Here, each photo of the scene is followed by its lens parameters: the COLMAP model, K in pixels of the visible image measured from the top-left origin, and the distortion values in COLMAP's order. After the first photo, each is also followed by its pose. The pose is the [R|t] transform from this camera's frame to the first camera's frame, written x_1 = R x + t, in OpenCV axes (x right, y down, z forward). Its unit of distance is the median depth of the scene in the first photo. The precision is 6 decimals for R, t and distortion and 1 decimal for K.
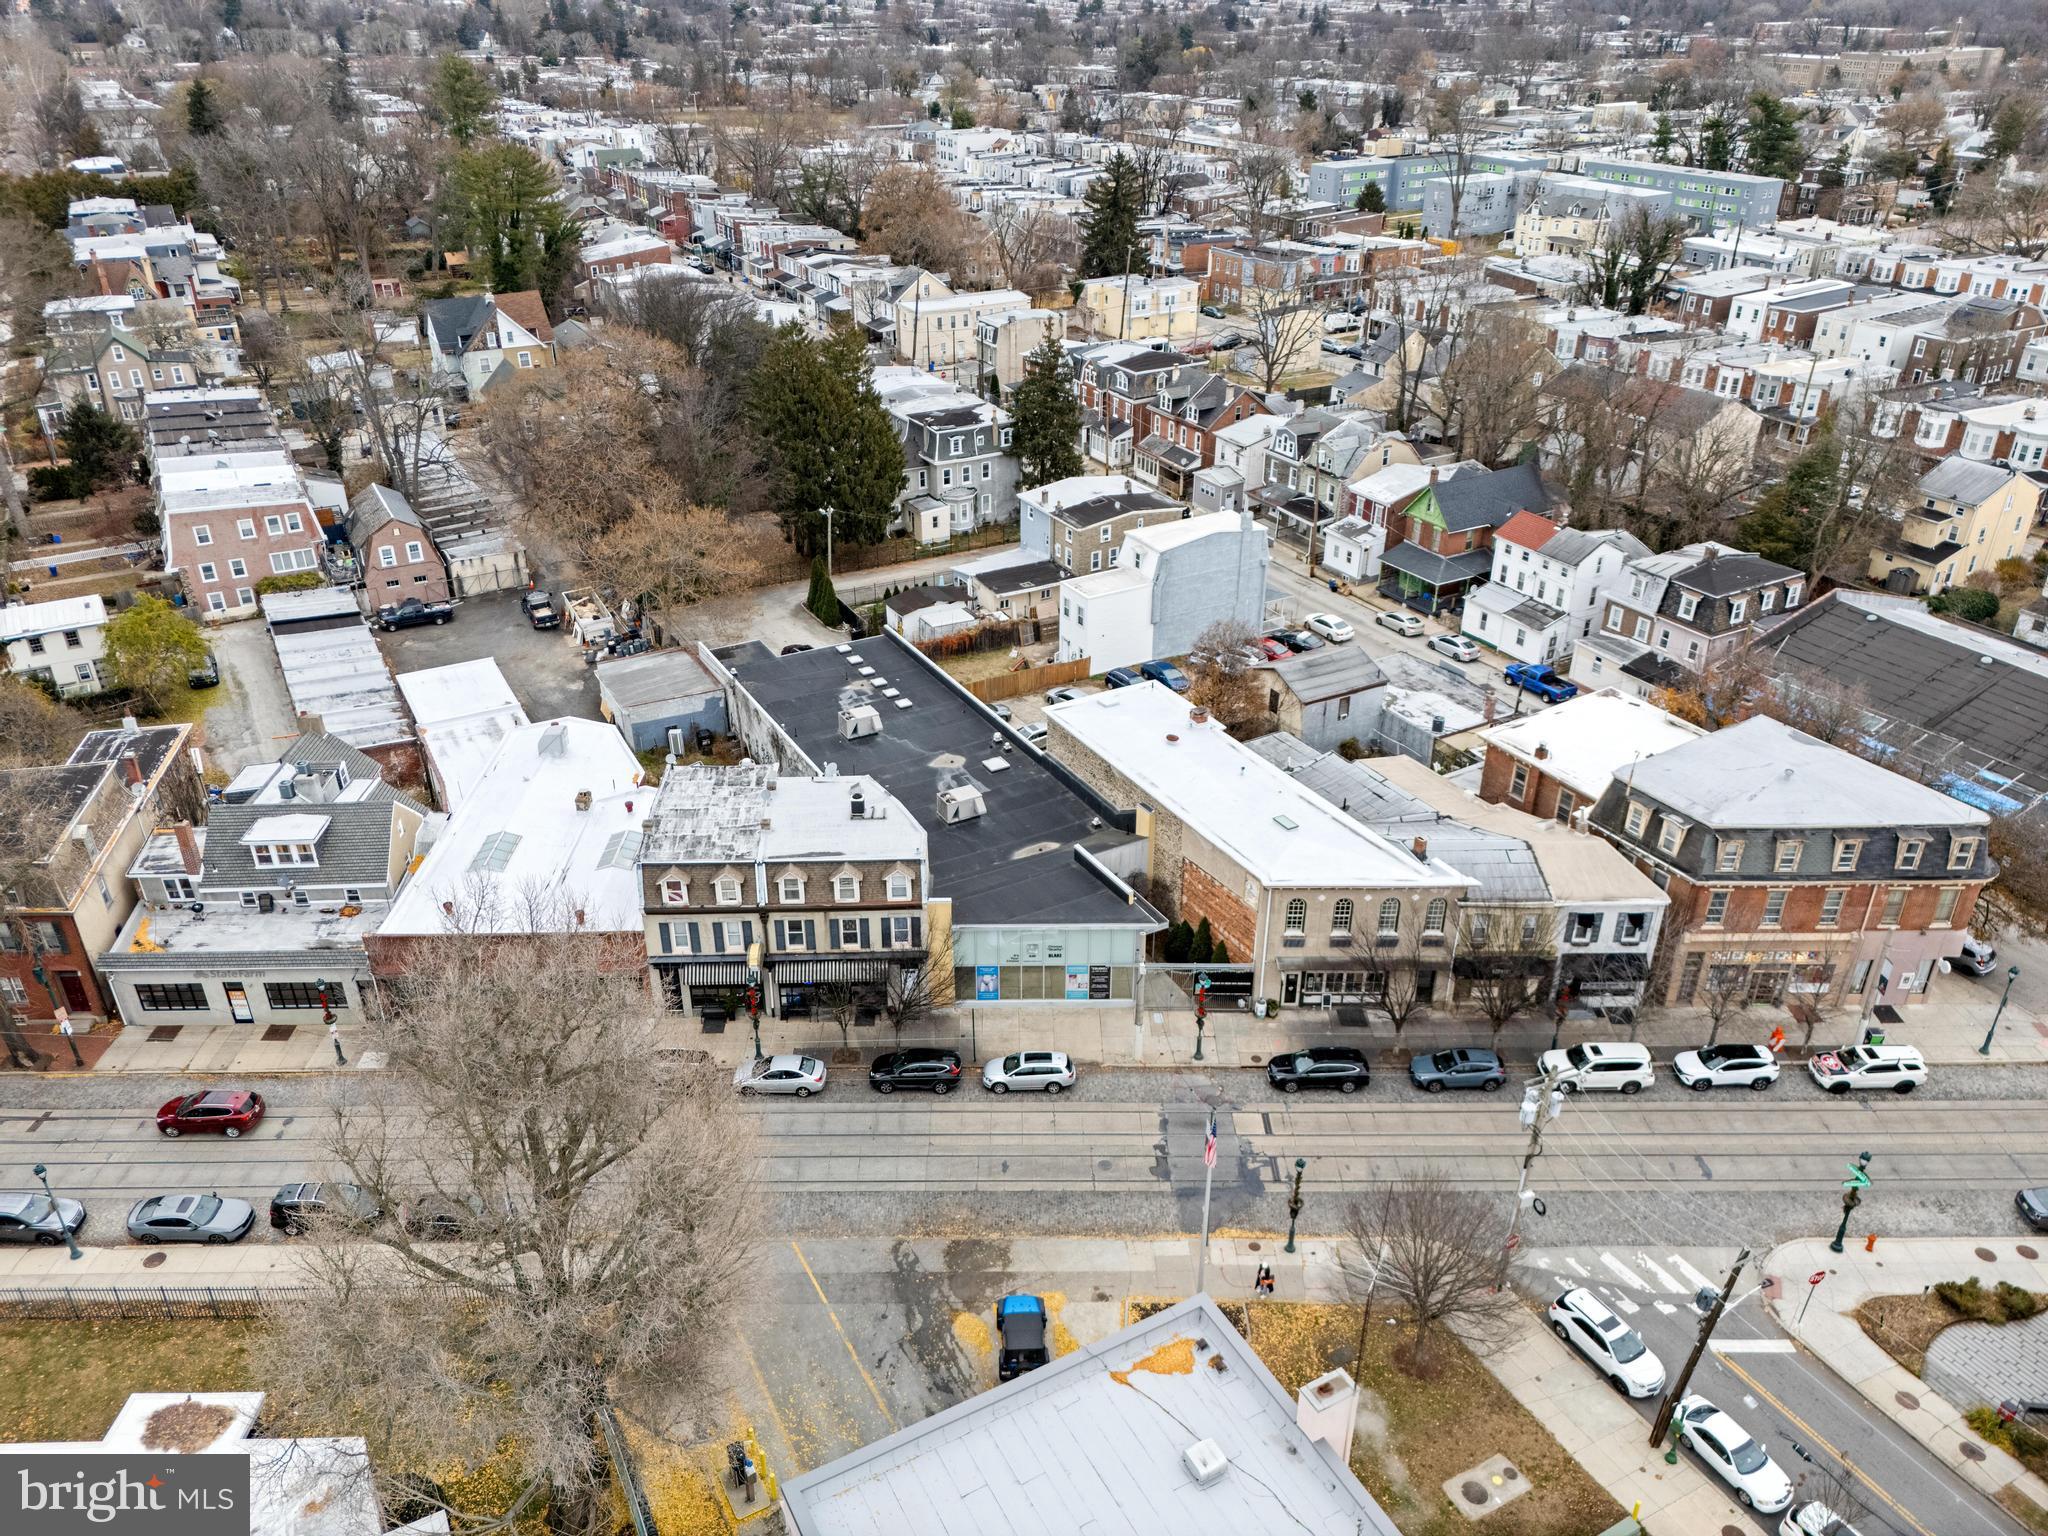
lens RADIAL K [[1483.9, 0, 1024.0], [0, 1483.9, 768.0], [0, 0, 1]] dist [0.080135, -0.074578]
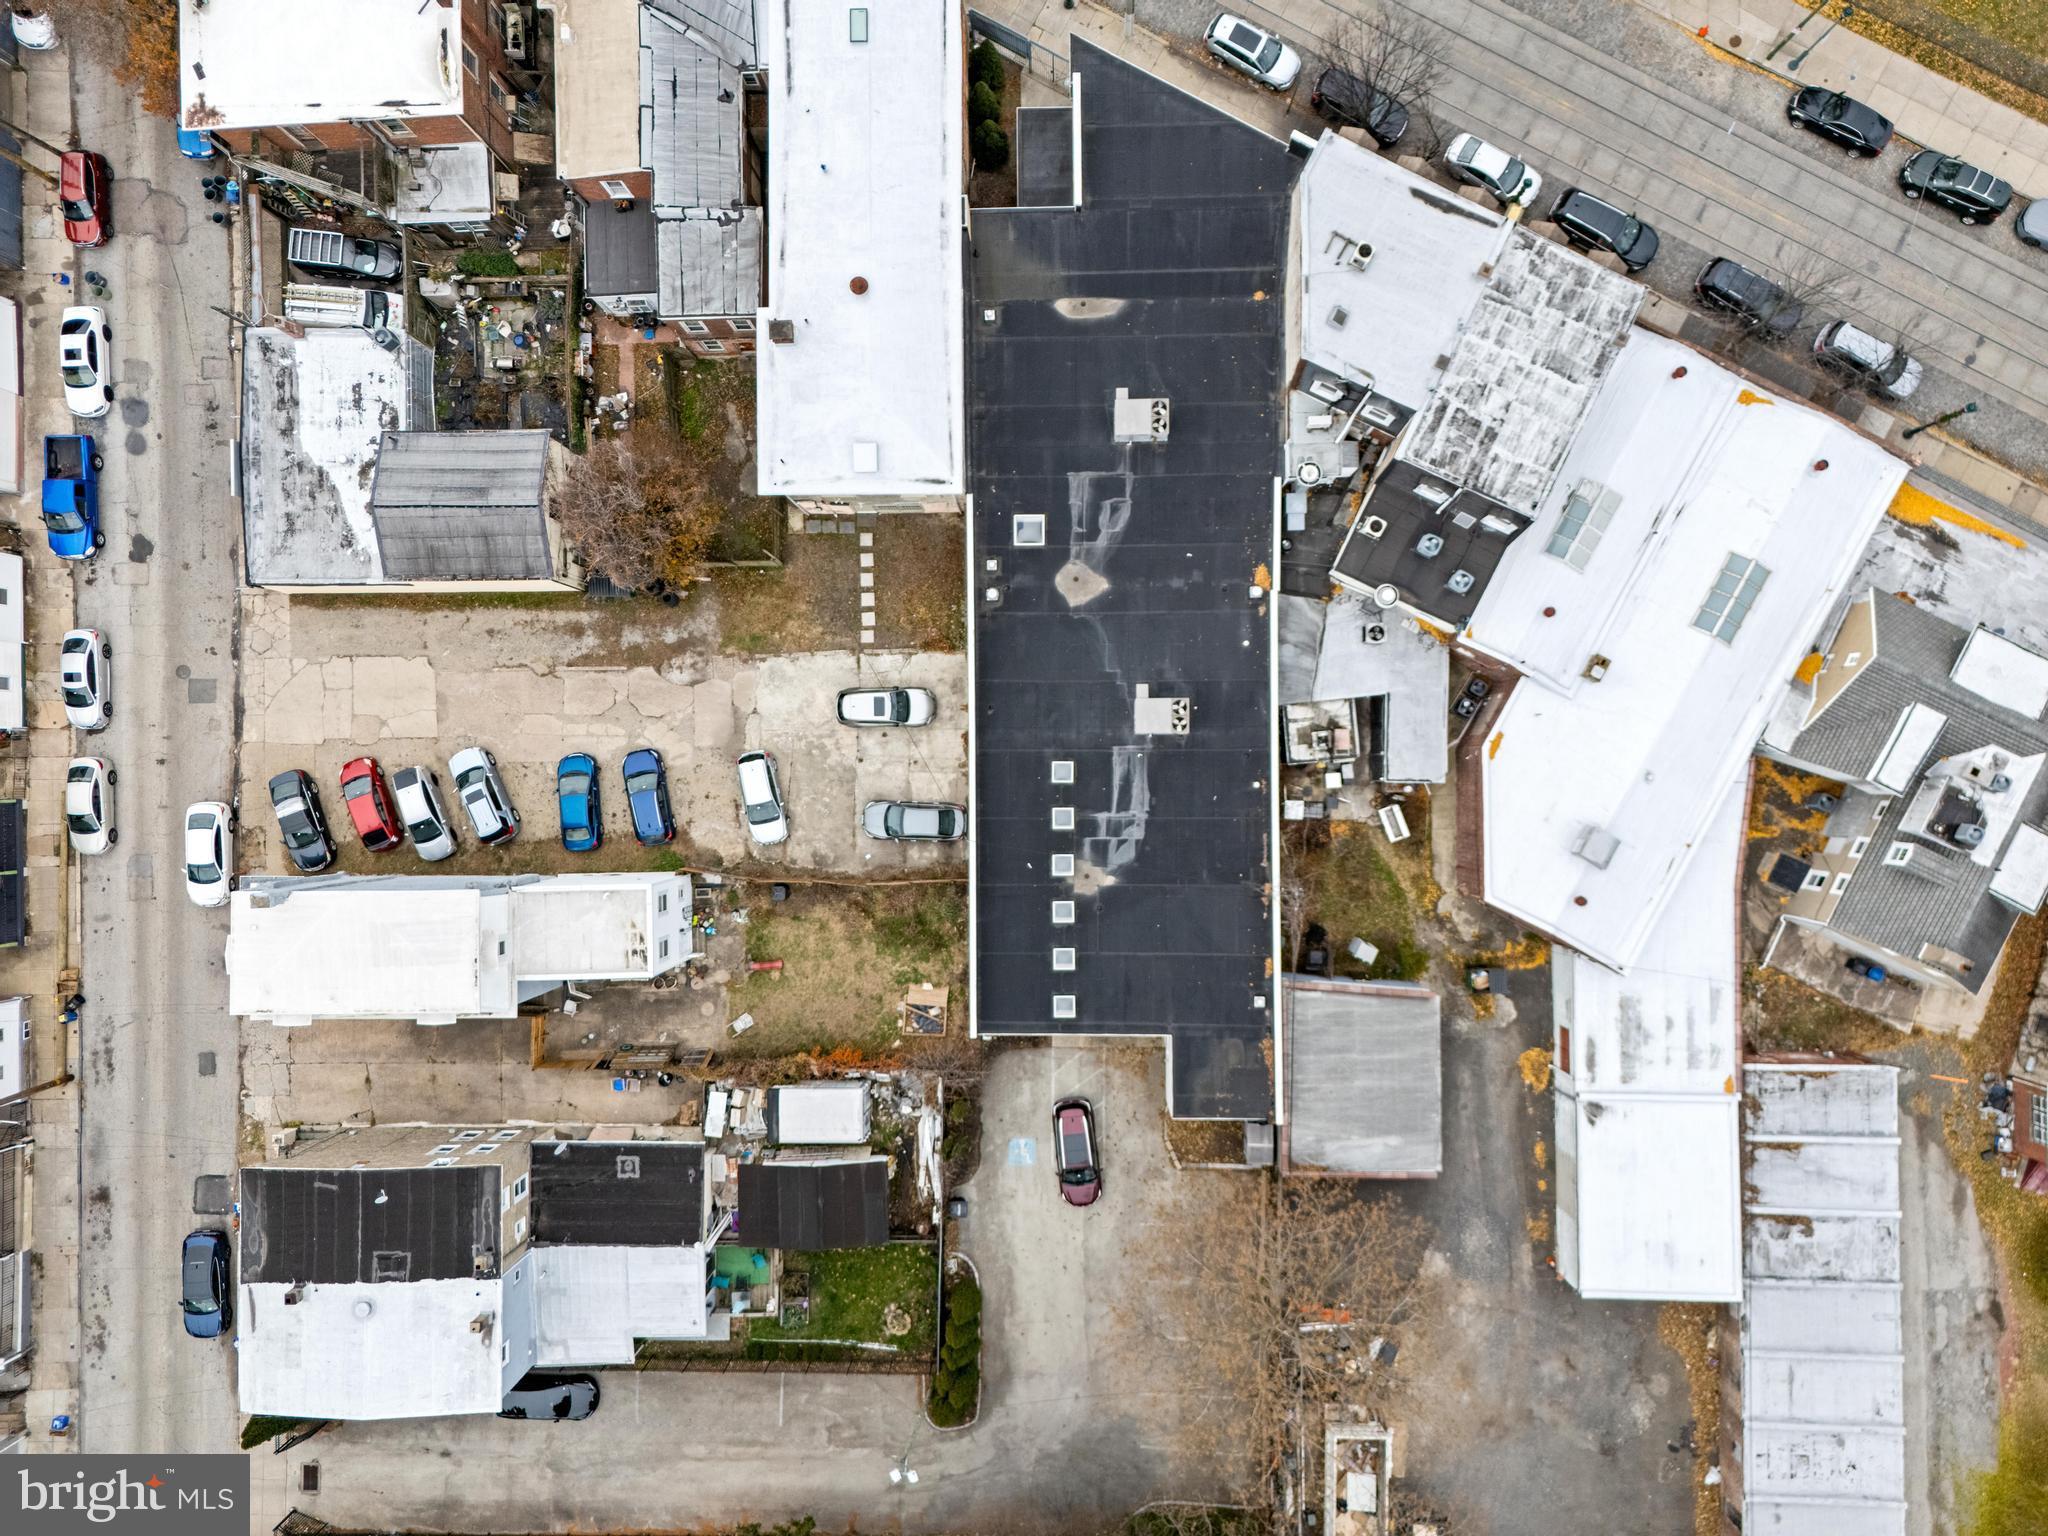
lens RADIAL K [[1515.3, 0, 1024.0], [0, 1515.3, 768.0], [0, 0, 1]] dist [0.046003, -0.023547]
pose [[-0.873834, -0.484452, 0.041472, -0.081972], [0.266750, -0.406341, 0.873917, -0.549221], [-0.406519, 0.774722, 0.484302, 0.610055]]
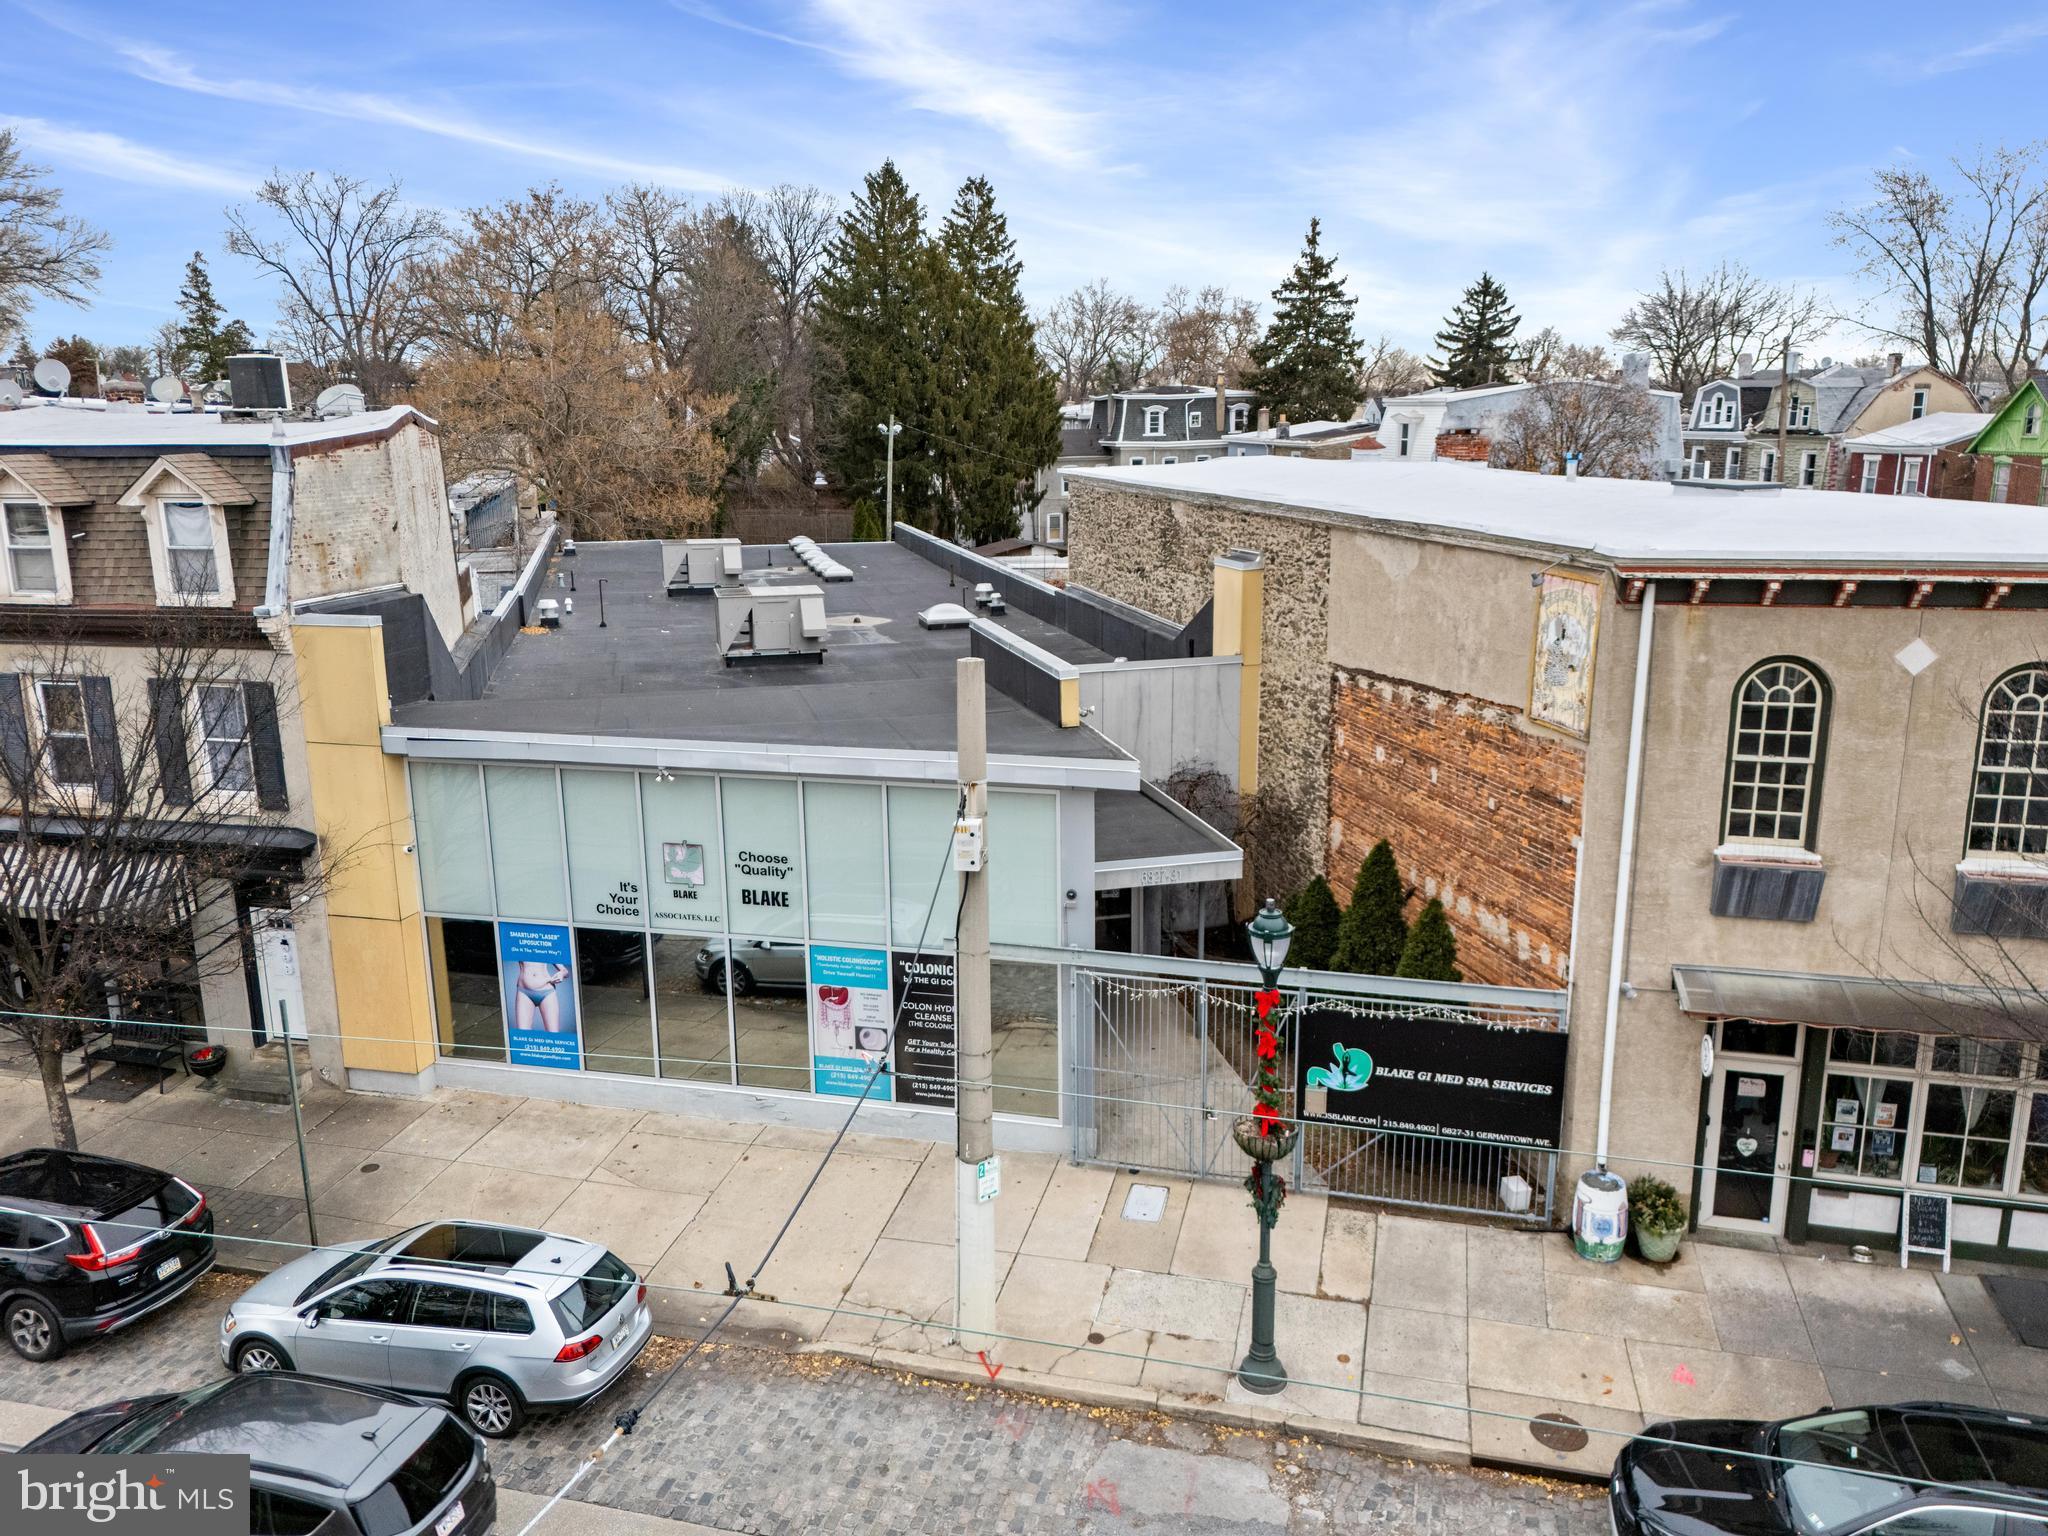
lens RADIAL K [[1515.3, 0, 1024.0], [0, 1515.3, 768.0], [0, 0, 1]] dist [0.046003, -0.023547]
pose [[0.965736, 0.047370, -0.255166, 0.089742], [-0.111532, 0.963532, -0.243243, 0.111432], [0.234338, 0.263368, 0.935801, 0.512642]]
